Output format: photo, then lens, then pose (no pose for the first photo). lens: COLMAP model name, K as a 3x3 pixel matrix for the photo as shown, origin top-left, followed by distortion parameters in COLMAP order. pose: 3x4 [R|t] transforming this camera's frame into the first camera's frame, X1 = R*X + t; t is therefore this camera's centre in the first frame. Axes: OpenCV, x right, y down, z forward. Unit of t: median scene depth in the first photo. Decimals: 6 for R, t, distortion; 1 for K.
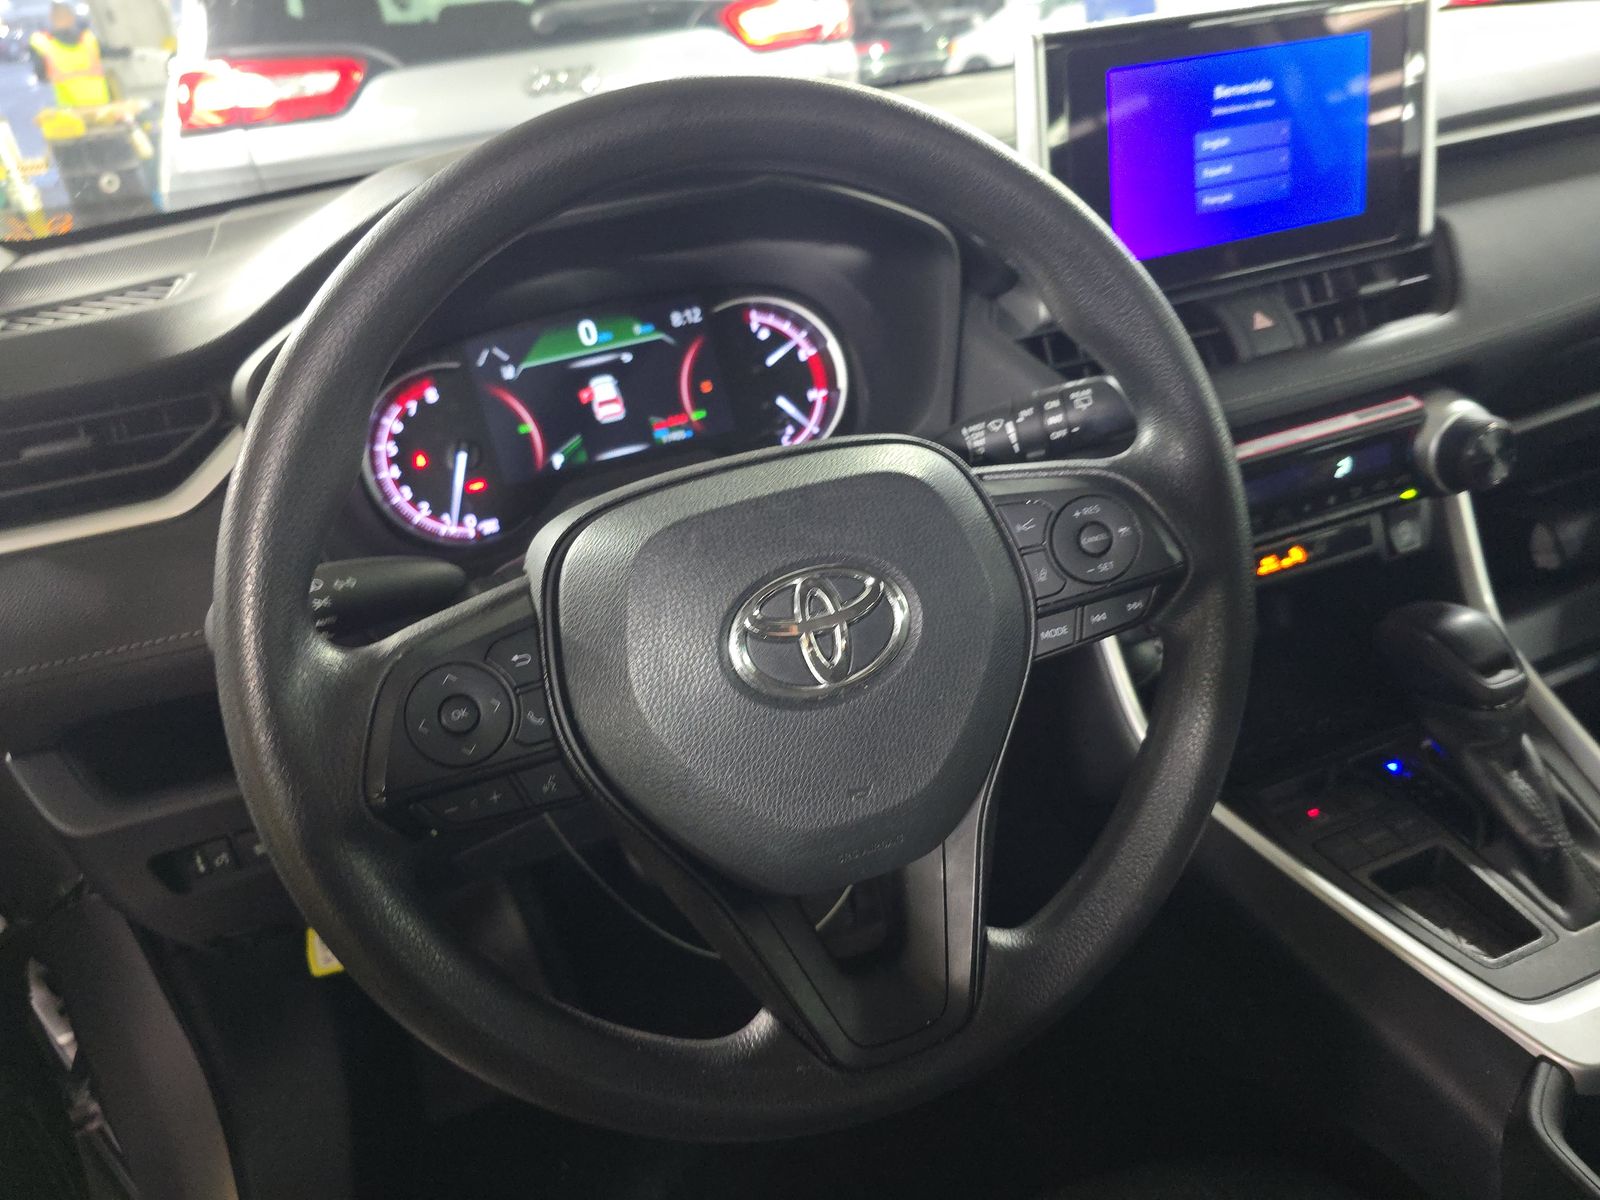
lens RADIAL K [[1065.1, 0, 796.7], [0, 1065.1, 597.9], [0, 0, 1]] dist [-0.008257, -0.007948]
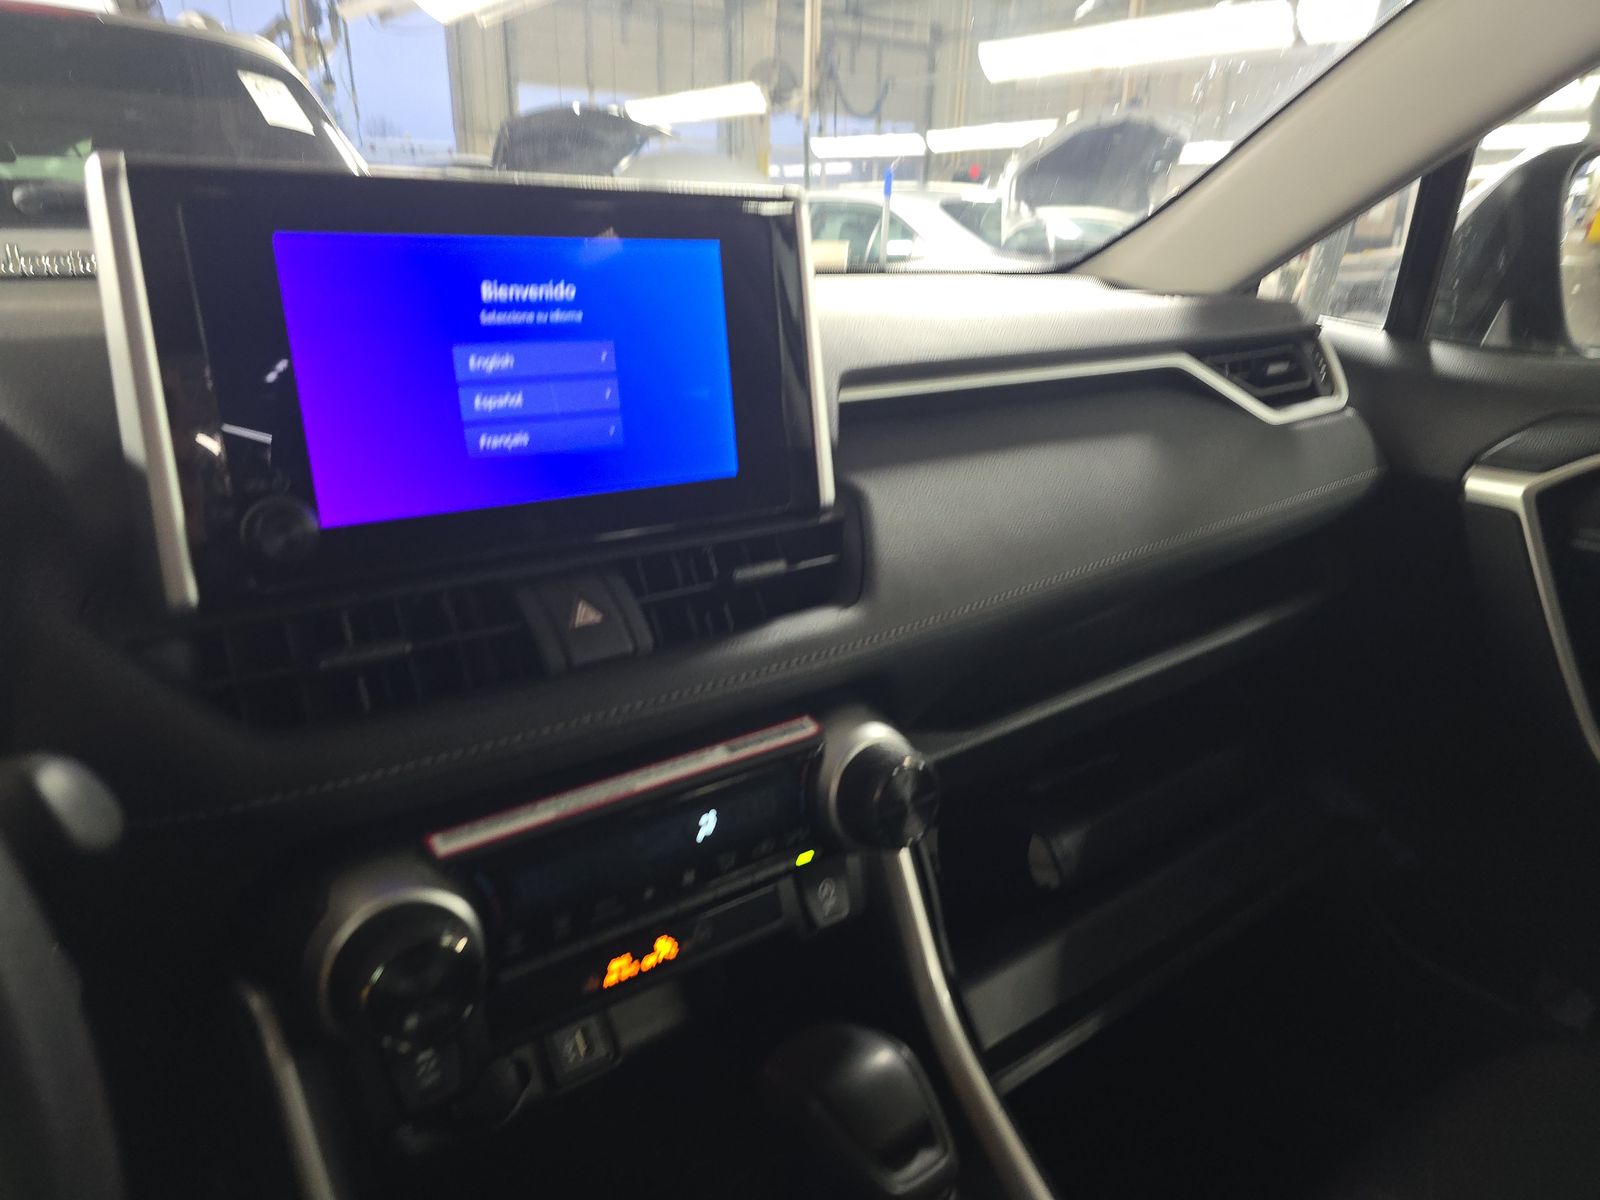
lens RADIAL K [[1065.1, 0, 803.3], [0, 1065.1, 602.9], [0, 0, 1]] dist [-0.008257, -0.007948]
pose [[0.950080, 0.028827, 0.310671, 0.352120], [0.036091, 0.978885, -0.201201, -0.122145], [-0.309911, 0.202370, 0.928979, 0.308683]]
